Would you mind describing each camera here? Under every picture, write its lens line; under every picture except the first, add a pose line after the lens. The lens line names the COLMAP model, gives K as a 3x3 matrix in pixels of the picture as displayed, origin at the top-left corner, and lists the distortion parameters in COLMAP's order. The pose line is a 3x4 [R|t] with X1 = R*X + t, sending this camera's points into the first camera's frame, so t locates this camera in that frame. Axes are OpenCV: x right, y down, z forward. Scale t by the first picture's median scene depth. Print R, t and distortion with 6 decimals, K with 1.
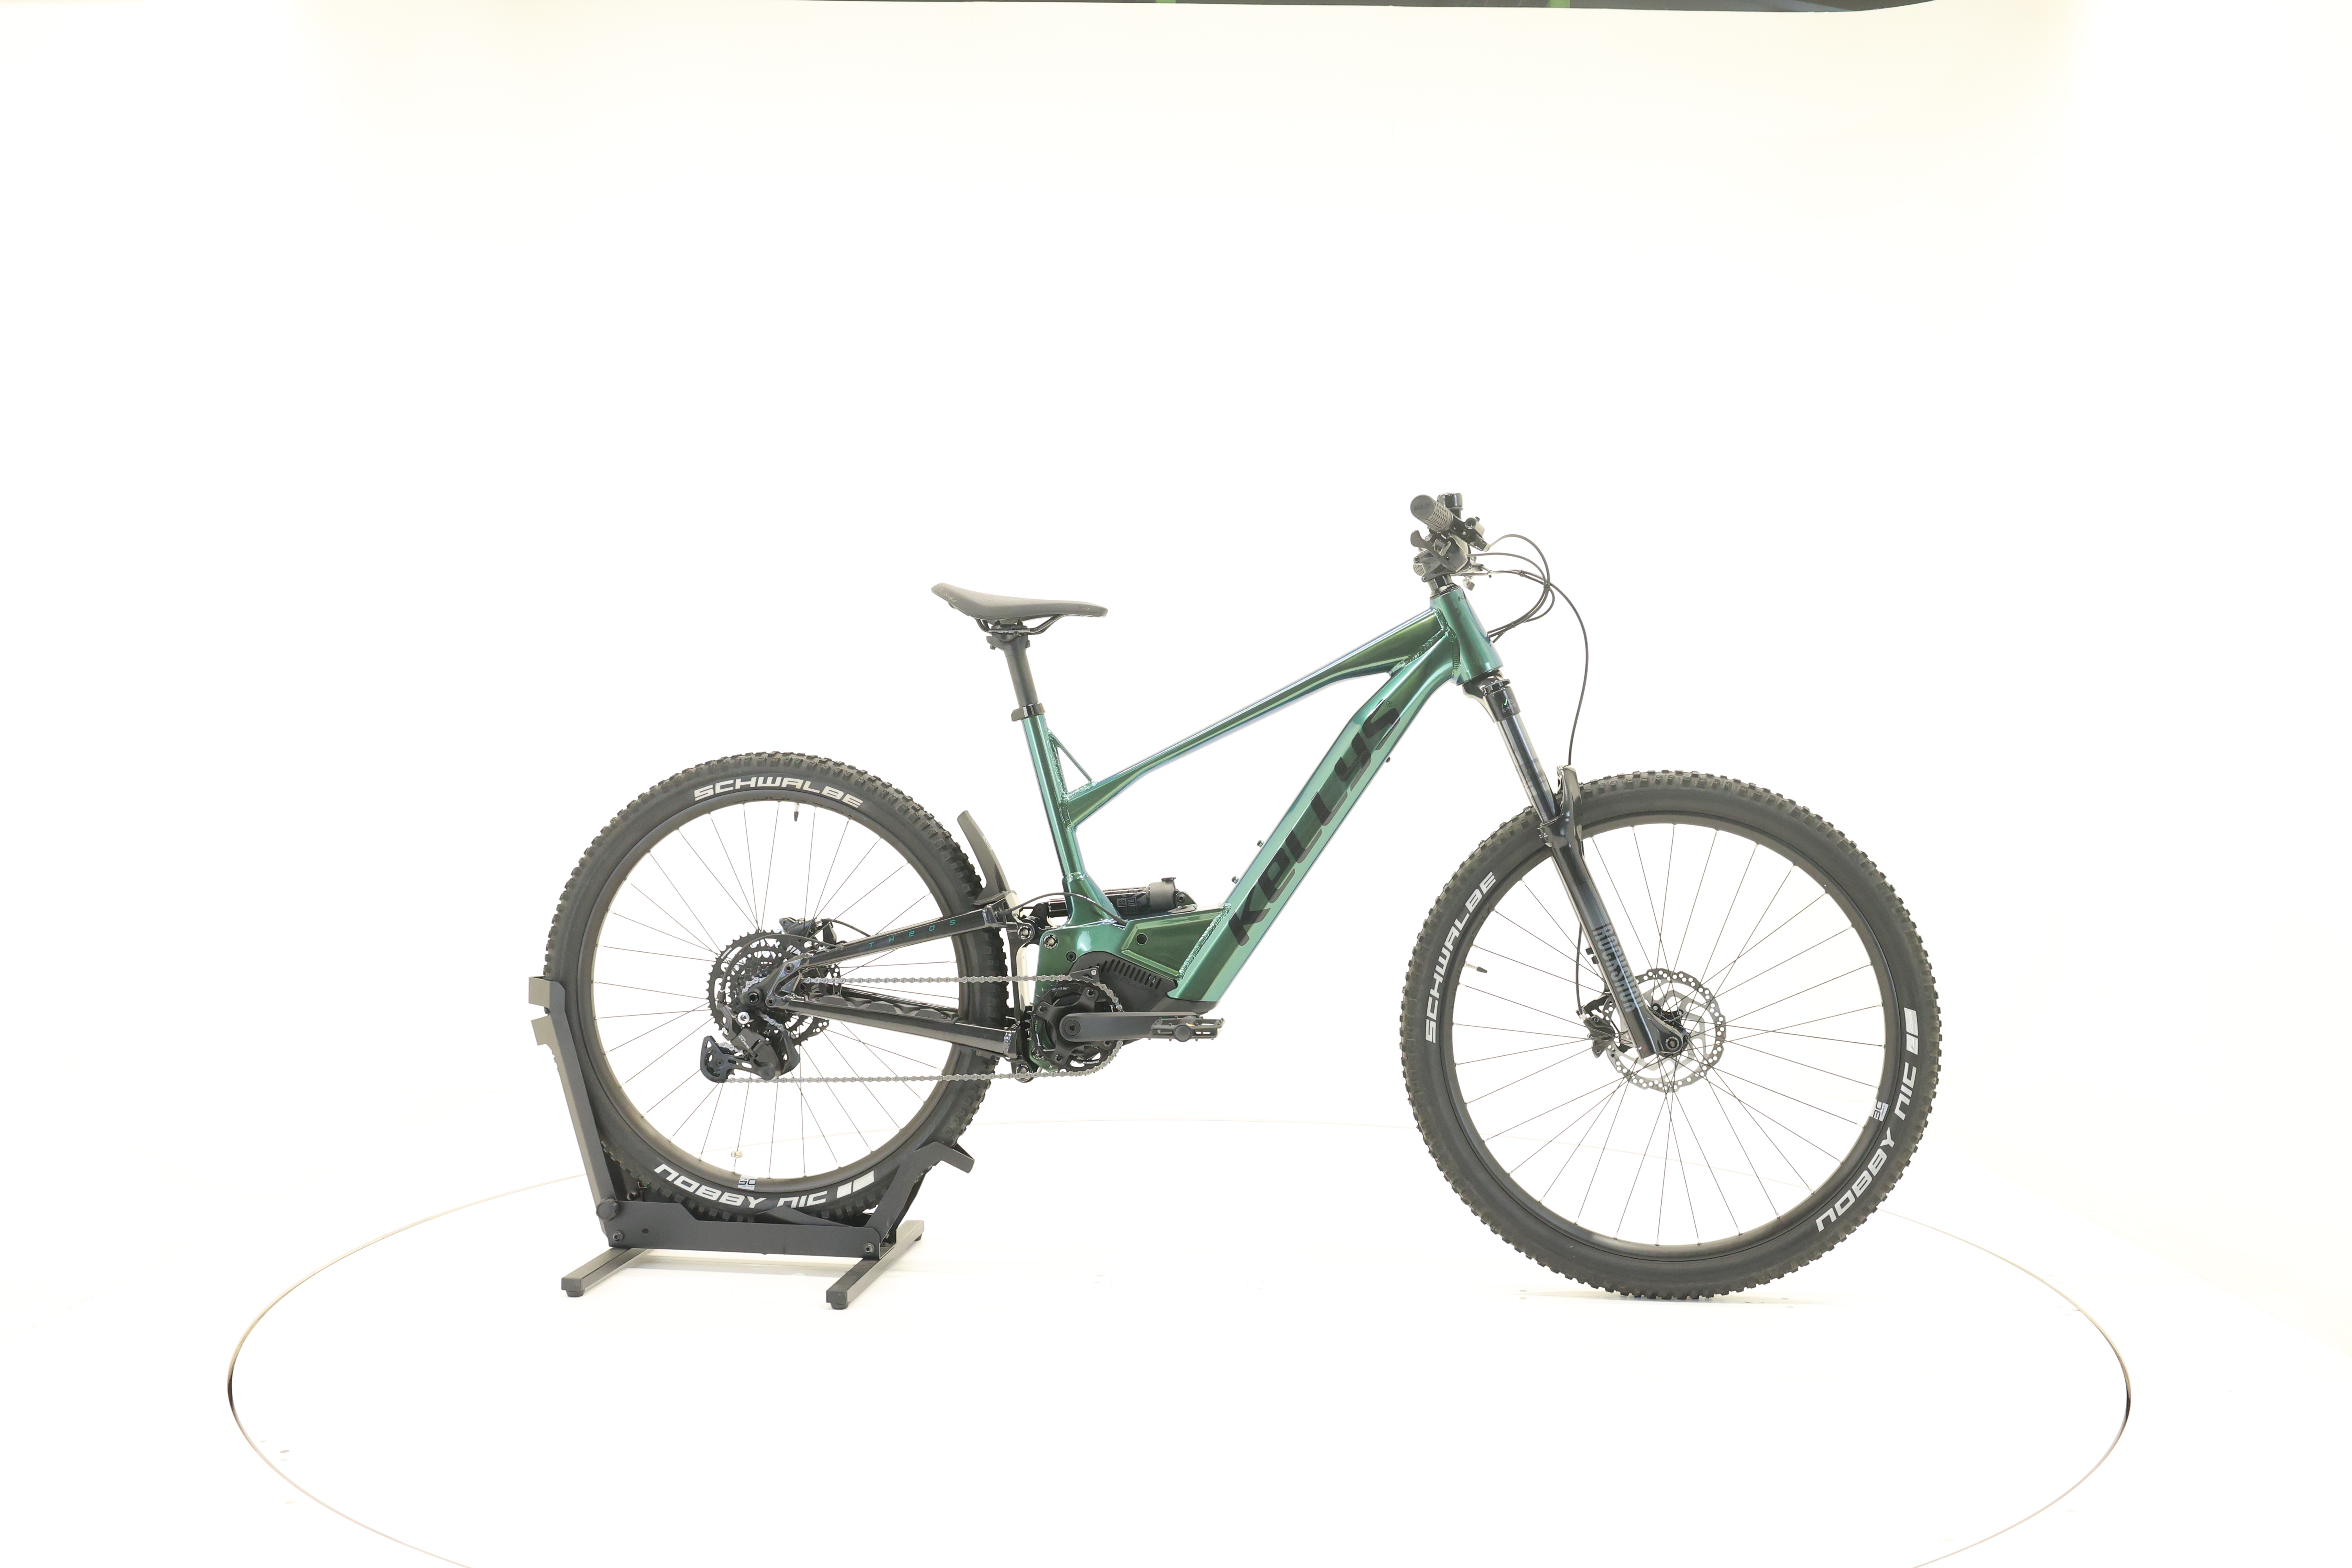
lens RADIAL K [[2048.9, 0, 1176.0], [0, 2048.9, 784.0], [0, 0, 1]] dist [-0.031225, -0.001725]
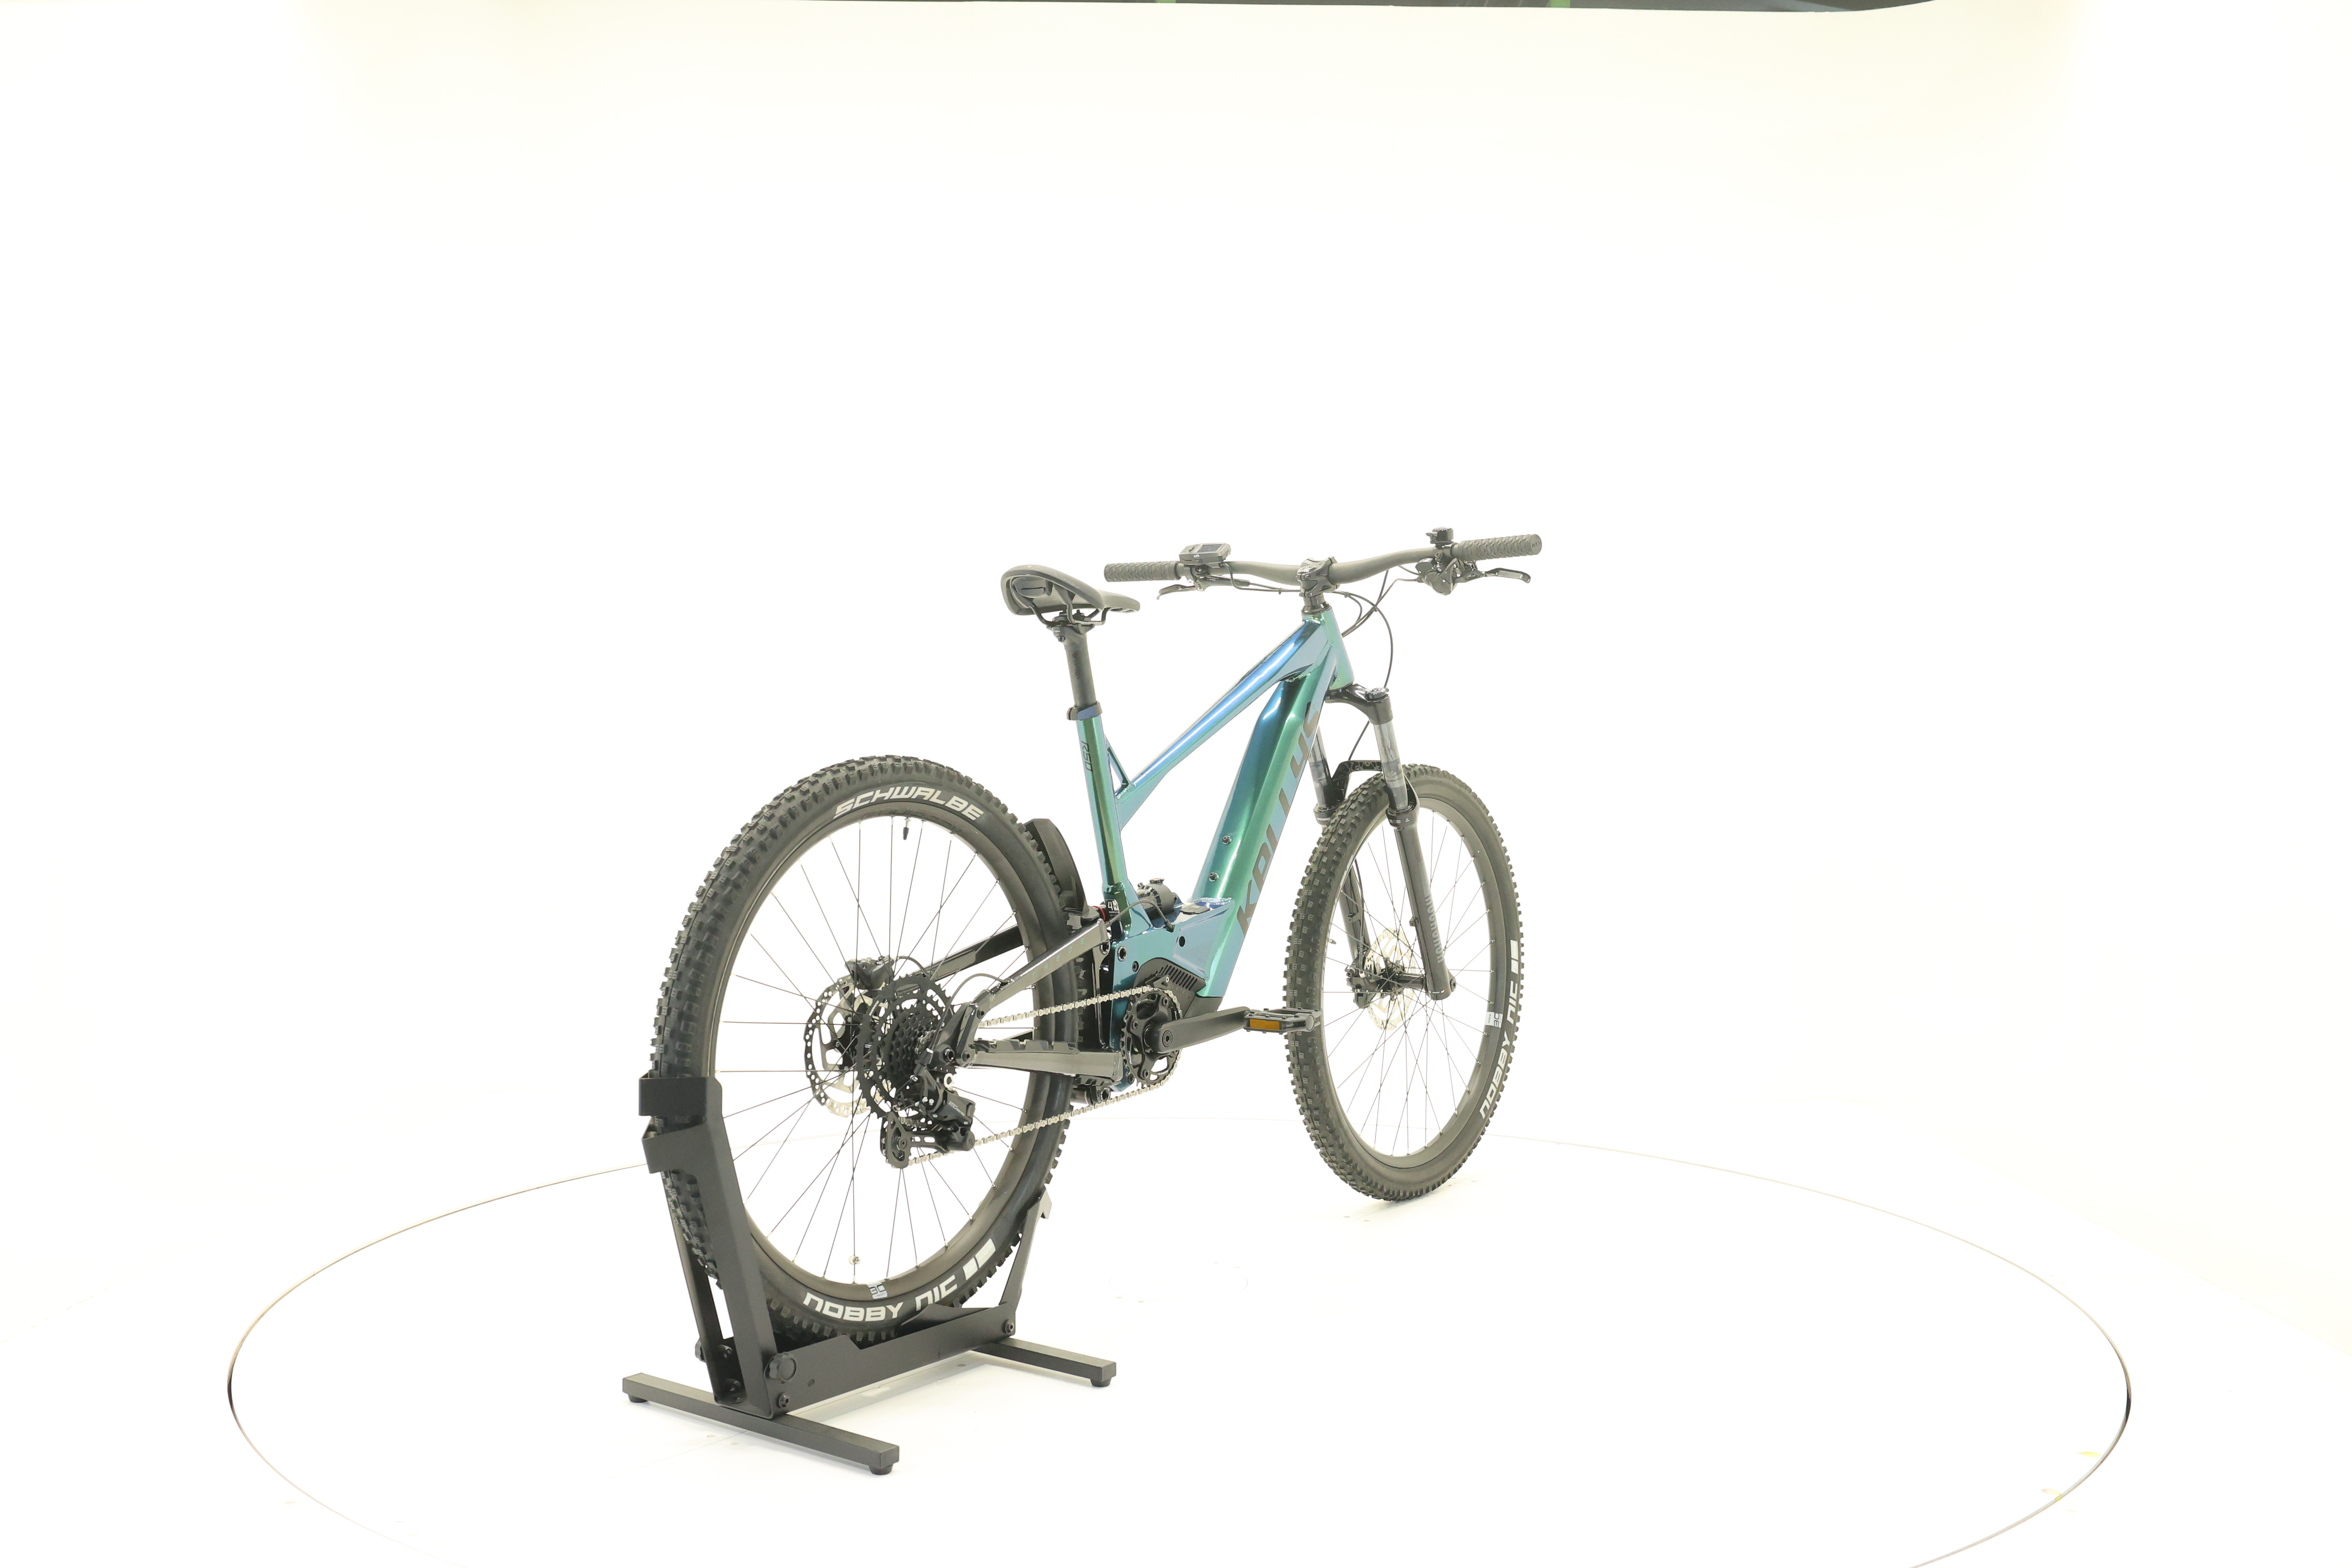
lens RADIAL K [[2048.9, 0, 1176.0], [0, 2048.9, 784.0], [0, 0, 1]] dist [-0.031225, -0.001725]
pose [[0.486430, -0.020858, 0.873471, -0.868967], [0.018226, 0.999740, 0.013723, -0.013777], [-0.873530, 0.009245, 0.486683, 0.512678]]
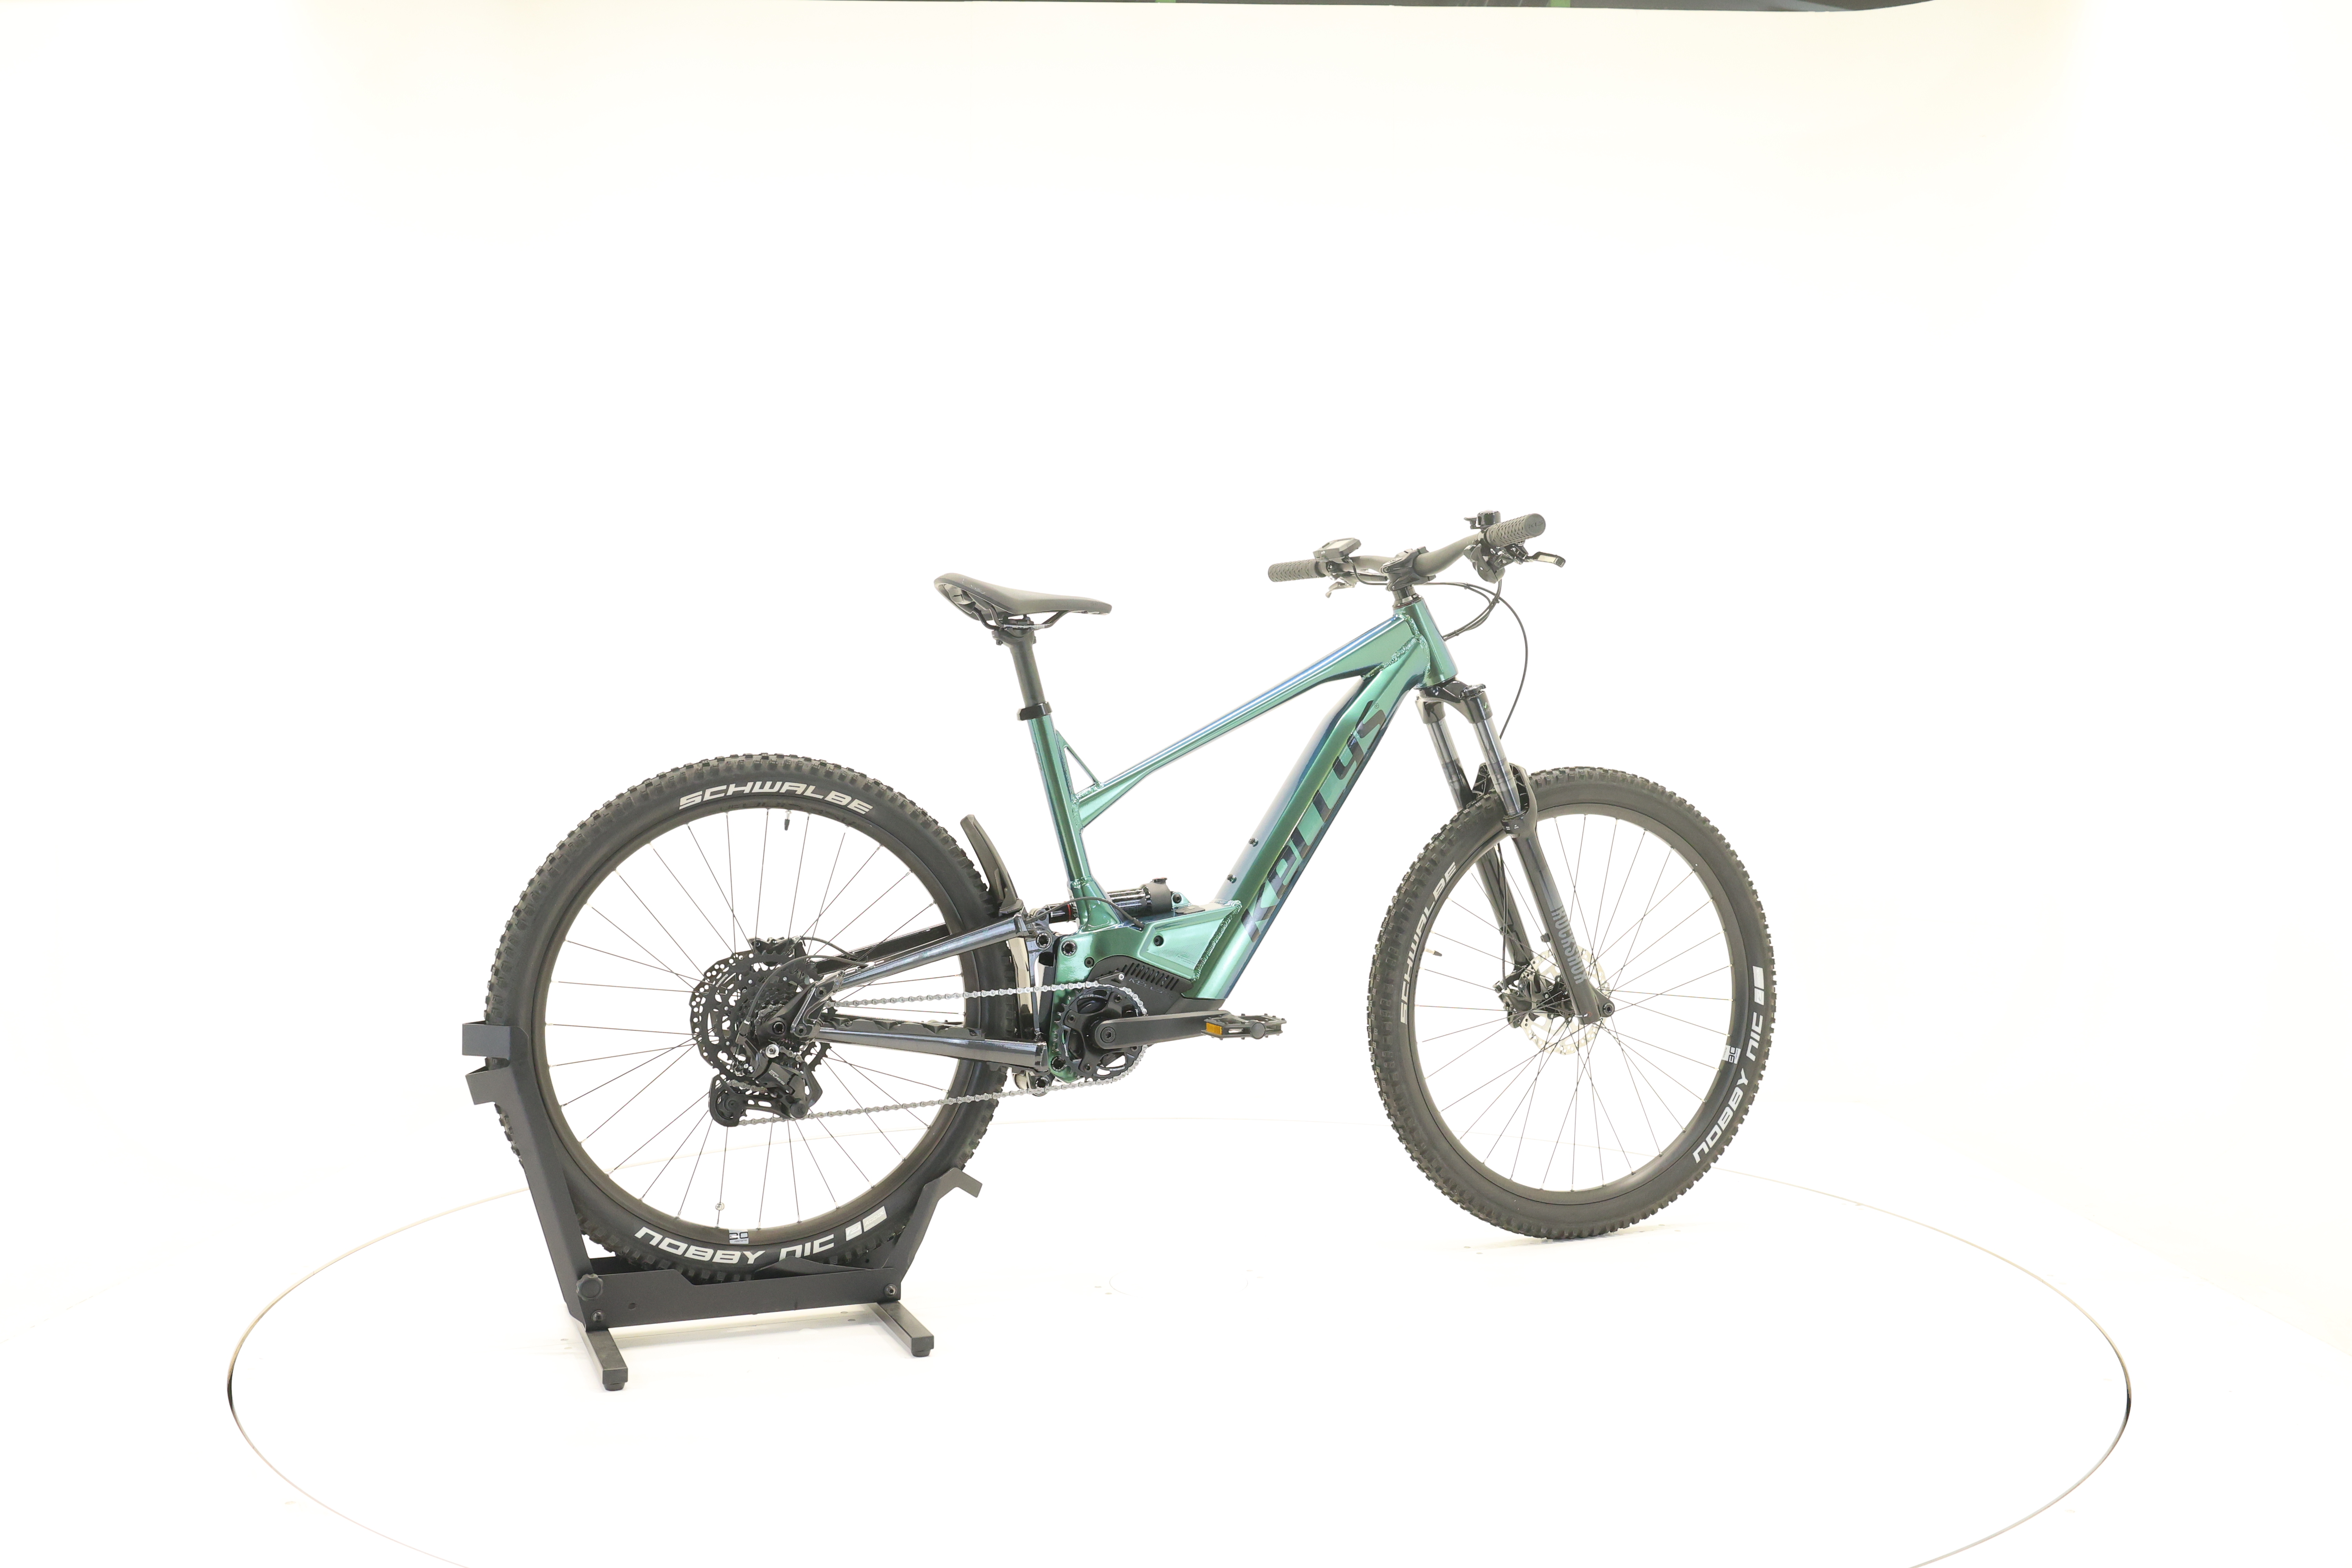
lens RADIAL K [[2048.9, 0, 1176.0], [0, 2048.9, 784.0], [0, 0, 1]] dist [-0.031225, -0.001725]
pose [[0.866406, -0.011468, 0.499209, -0.496868], [0.011212, 0.999931, 0.003513, -0.003589], [-0.499215, 0.002554, 0.866474, 0.133598]]
